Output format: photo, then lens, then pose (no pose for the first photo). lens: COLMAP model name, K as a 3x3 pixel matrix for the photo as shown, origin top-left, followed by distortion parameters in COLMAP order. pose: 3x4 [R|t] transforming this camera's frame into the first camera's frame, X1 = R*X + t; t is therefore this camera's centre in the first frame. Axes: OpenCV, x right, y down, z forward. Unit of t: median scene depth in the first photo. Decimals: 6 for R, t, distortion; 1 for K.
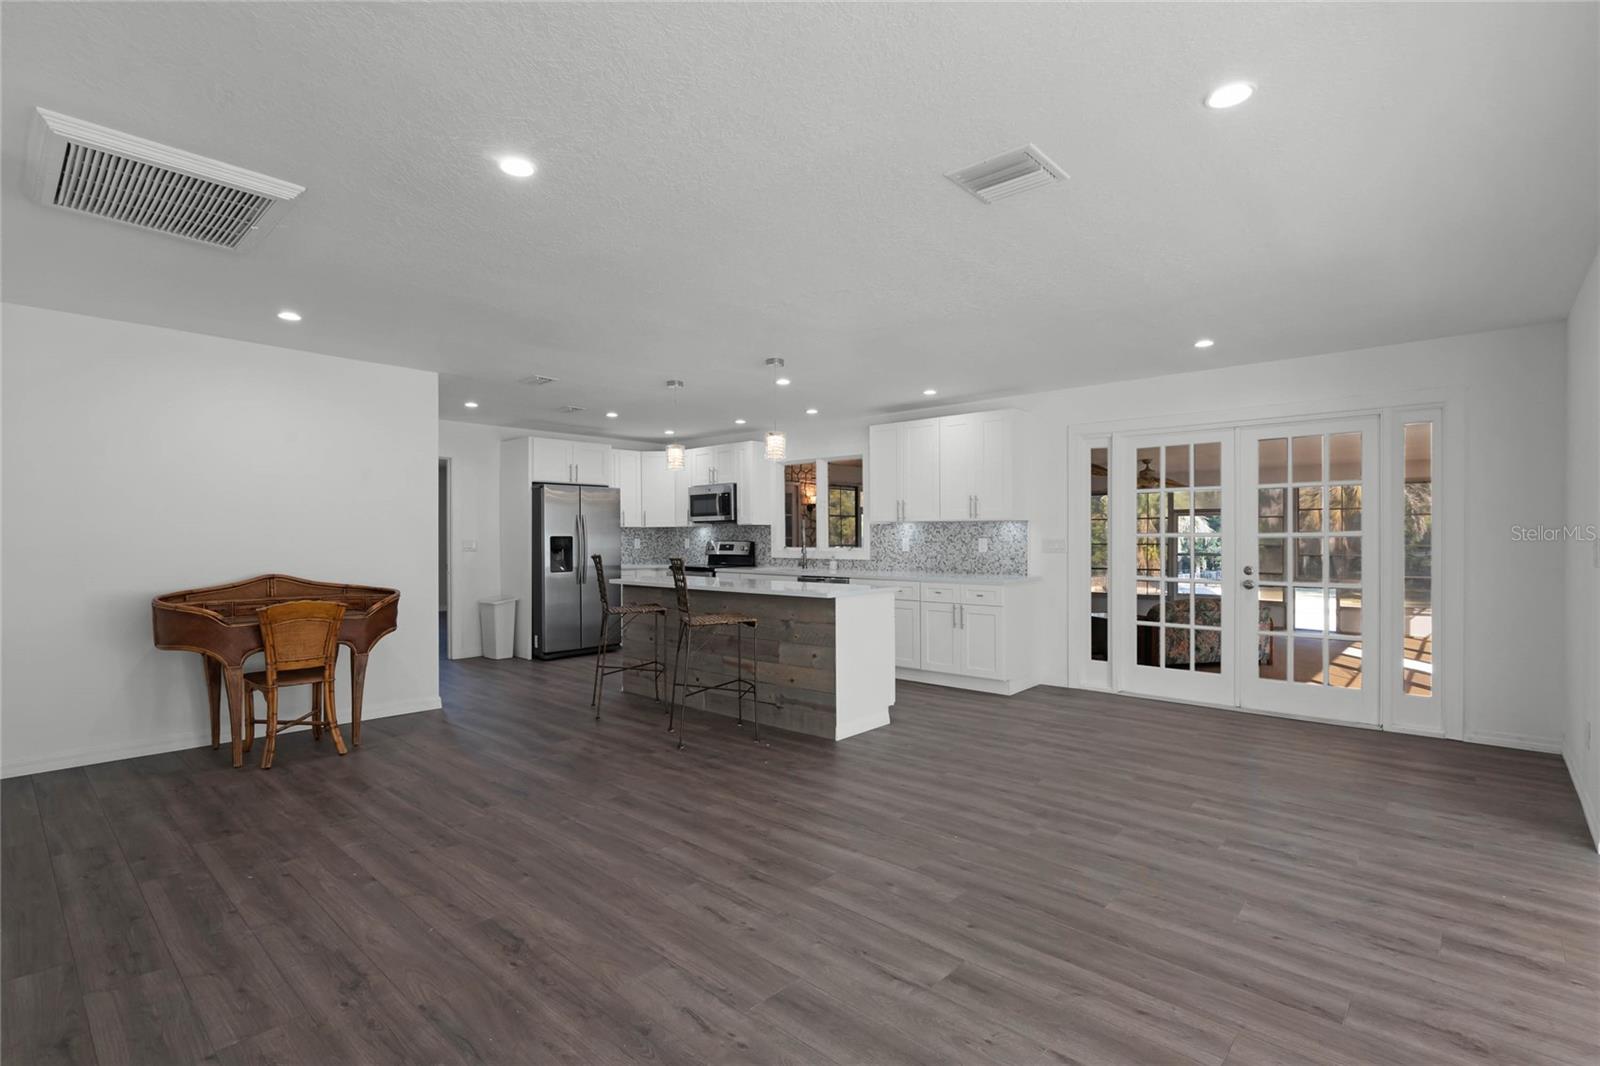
lens RADIAL K [[744.3, 0, 800.0], [0, 744.3, 533.0], [0, 0, 1]] dist [-0.001187, -0.000206]
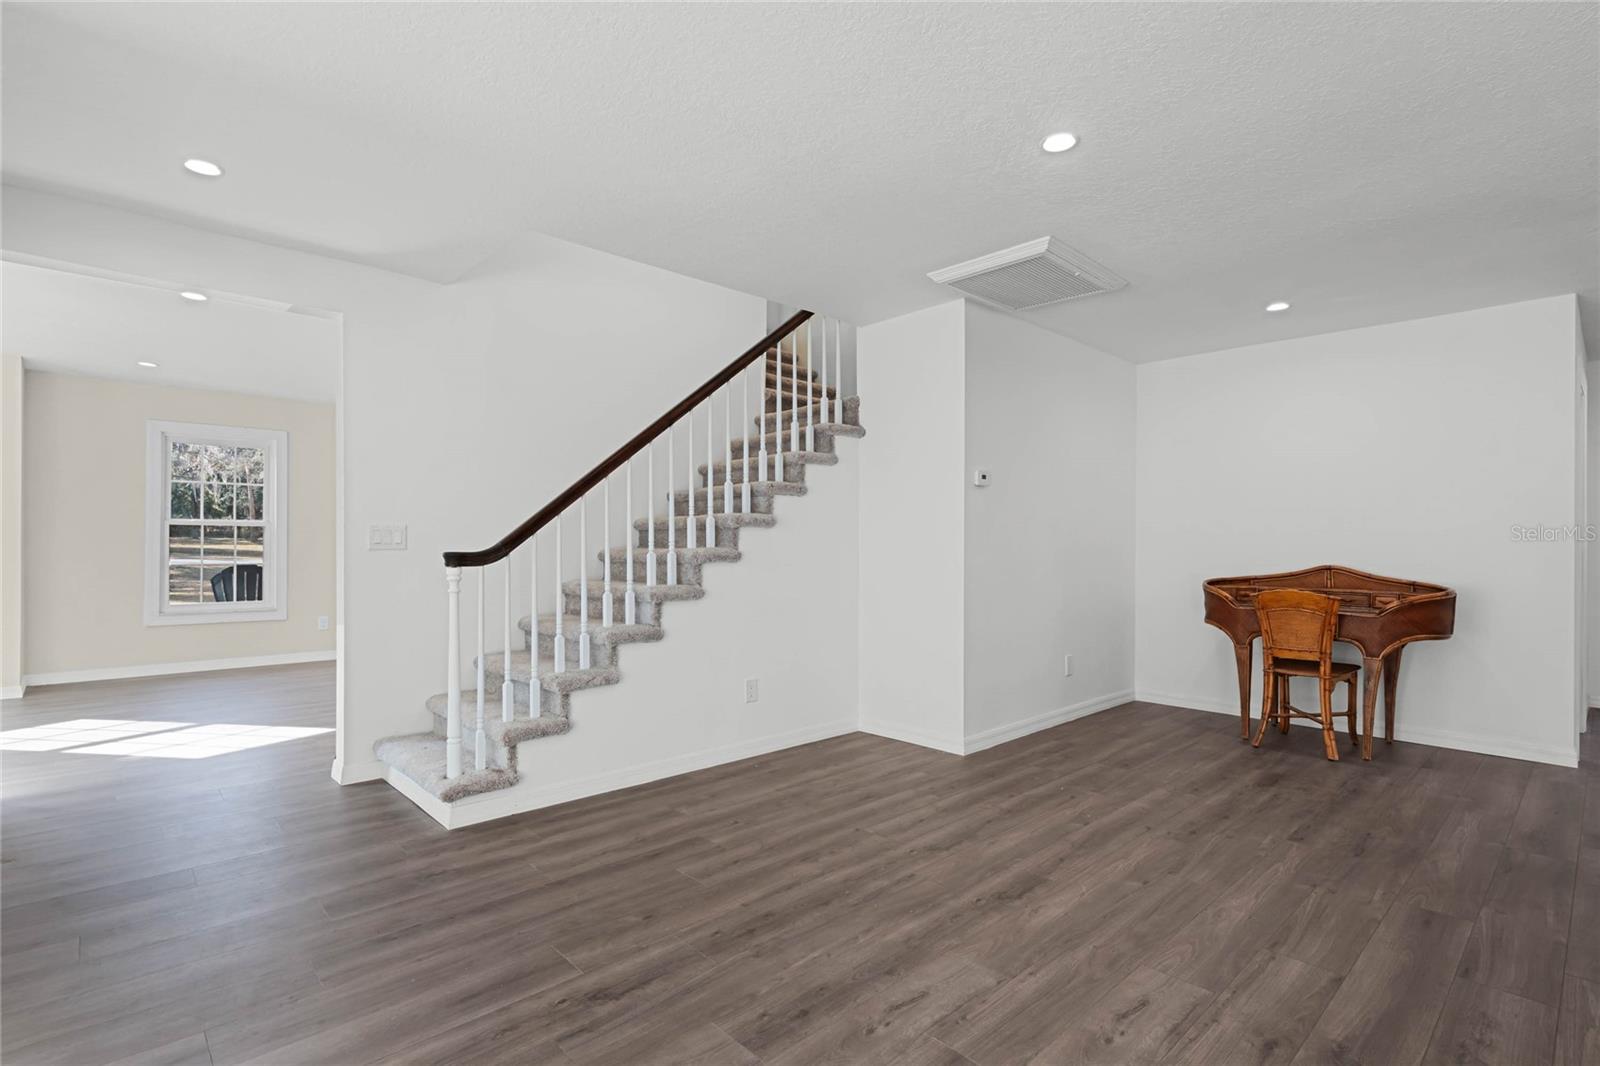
lens RADIAL K [[770.3, 0, 800.0], [0, 770.3, 533.0], [0, 0, 1]] dist [-0.000591, -0.000370]
pose [[-0.079999, -0.015005, -0.996682, 0.523426], [0.001488, 0.999884, -0.015172, 0.039796], [0.996794, -0.002696, -0.079967, 0.565200]]
